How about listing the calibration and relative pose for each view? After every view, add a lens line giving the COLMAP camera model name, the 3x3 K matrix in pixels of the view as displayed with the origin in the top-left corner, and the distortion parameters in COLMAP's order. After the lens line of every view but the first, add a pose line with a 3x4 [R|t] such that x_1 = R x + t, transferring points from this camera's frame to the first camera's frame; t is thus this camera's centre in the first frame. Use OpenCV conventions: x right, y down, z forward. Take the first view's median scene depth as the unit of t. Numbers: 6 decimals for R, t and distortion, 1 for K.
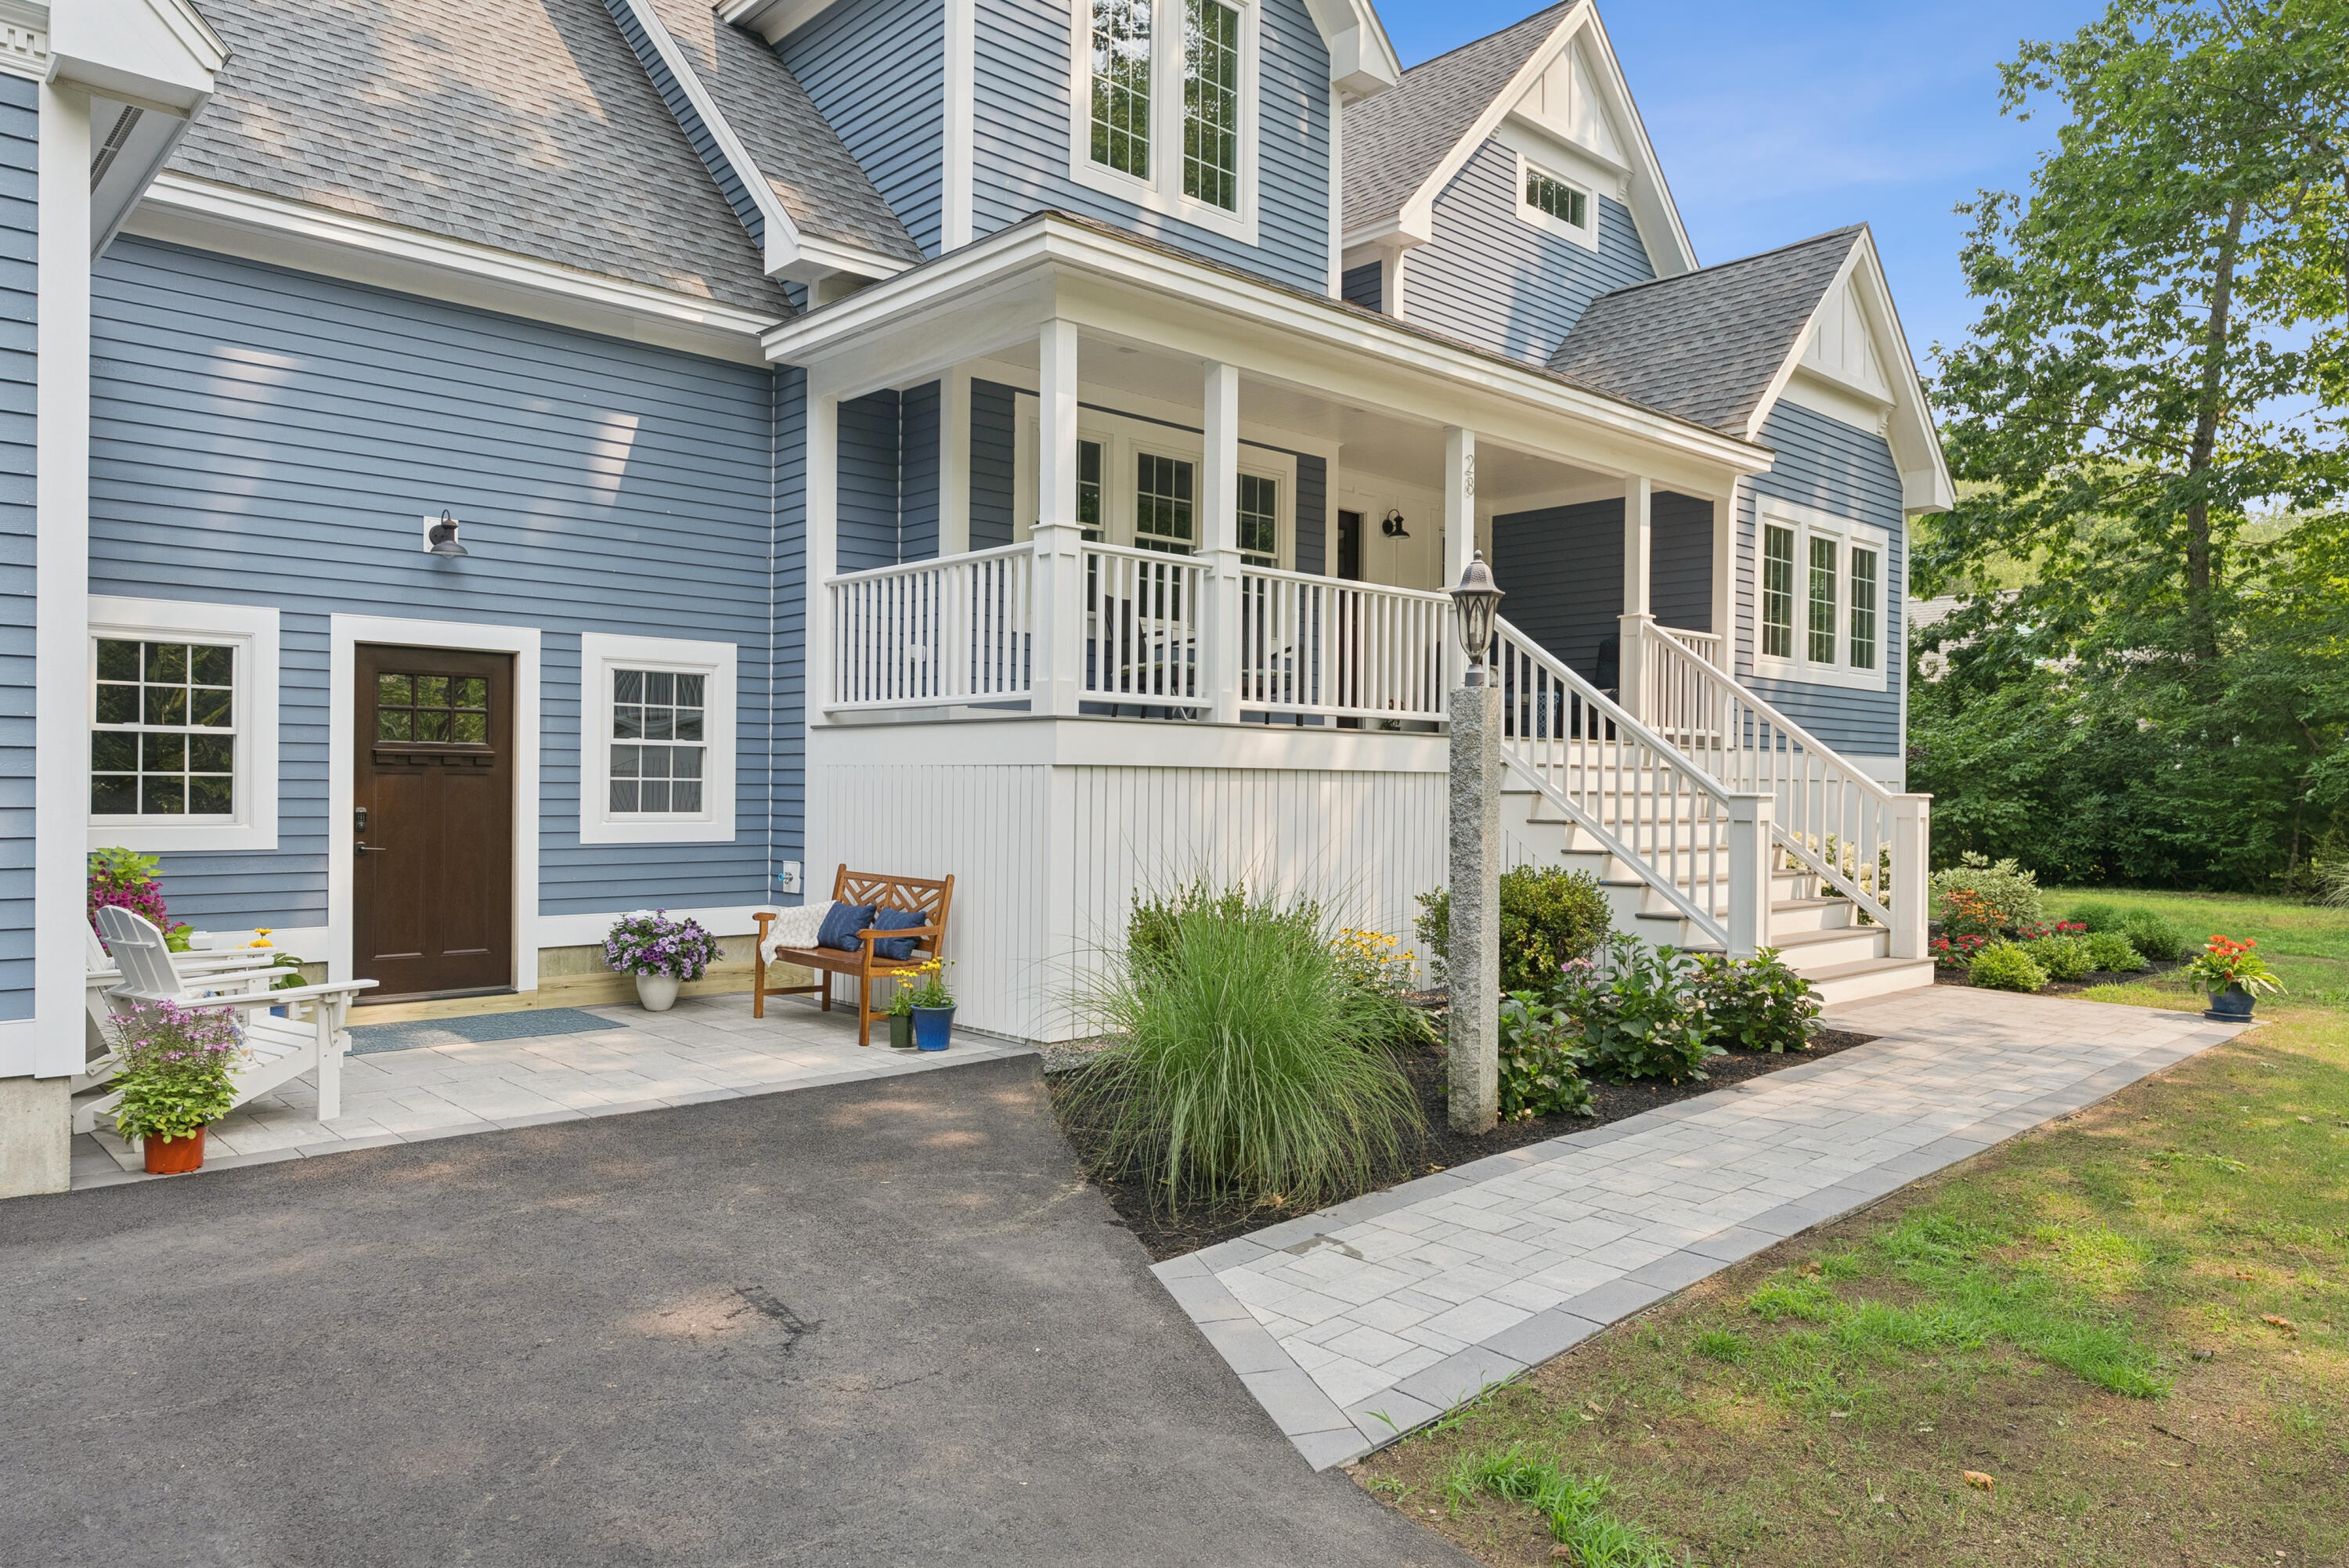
lens RADIAL K [[1533.5, 0, 1142.7], [0, 1533.5, 764.9], [0, 0, 1]] dist [0.001650, -0.004076]
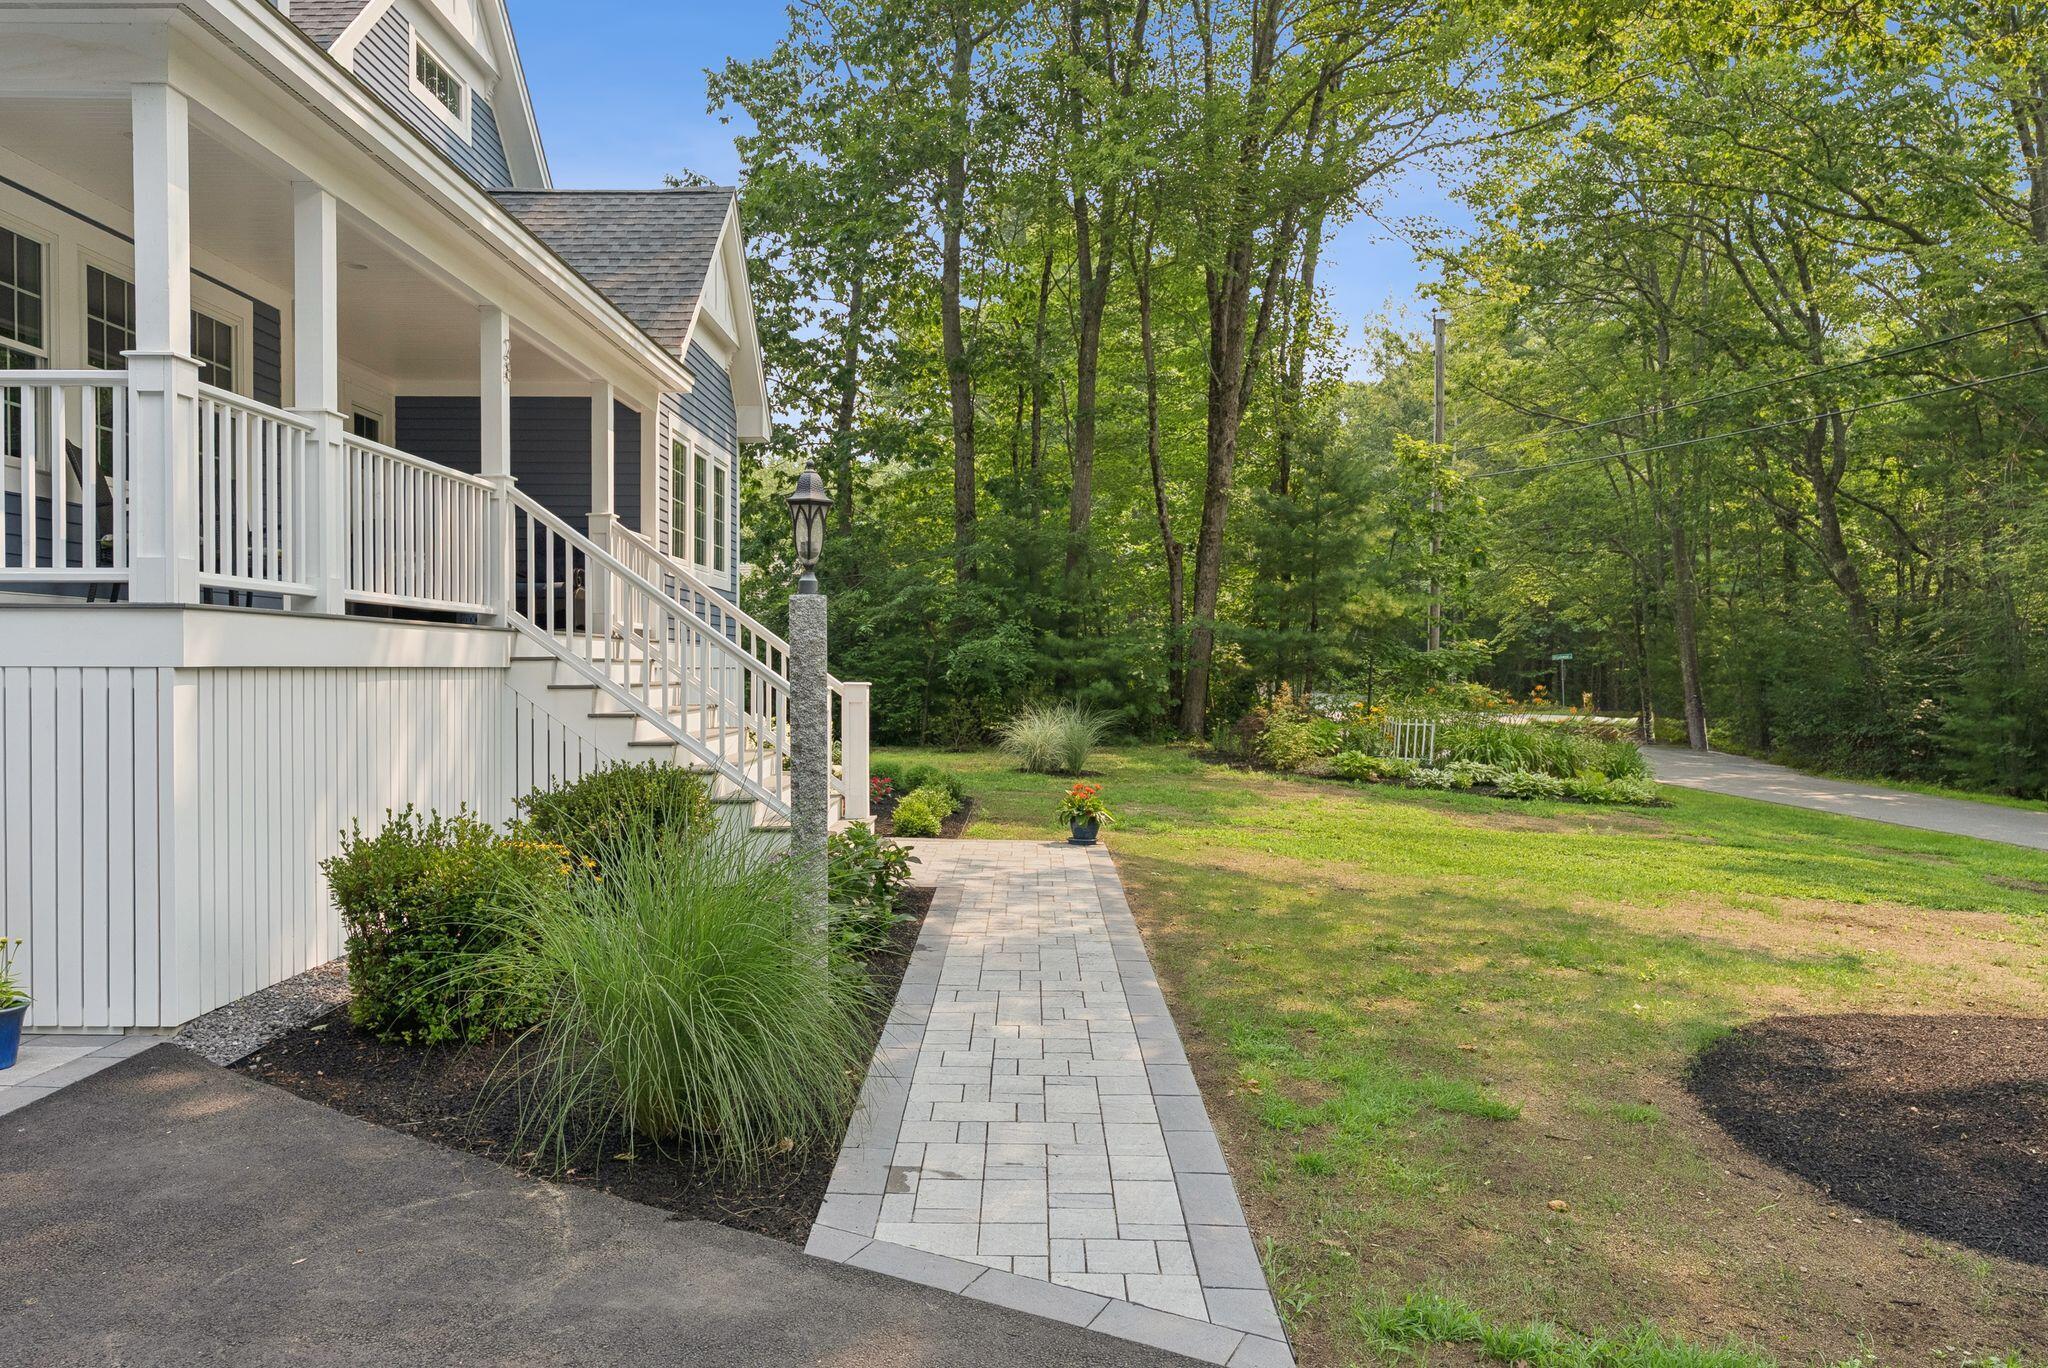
lens RADIAL K [[1389.6, 0, 1025.6], [0, 1389.6, 672.0], [0, 0, 1]] dist [0.003608, 0.003789]
pose [[0.675542, -0.007644, 0.737282, -0.236753], [-0.009020, 0.999786, 0.018630, -0.011901], [-0.737266, -0.019235, 0.675328, 0.174506]]
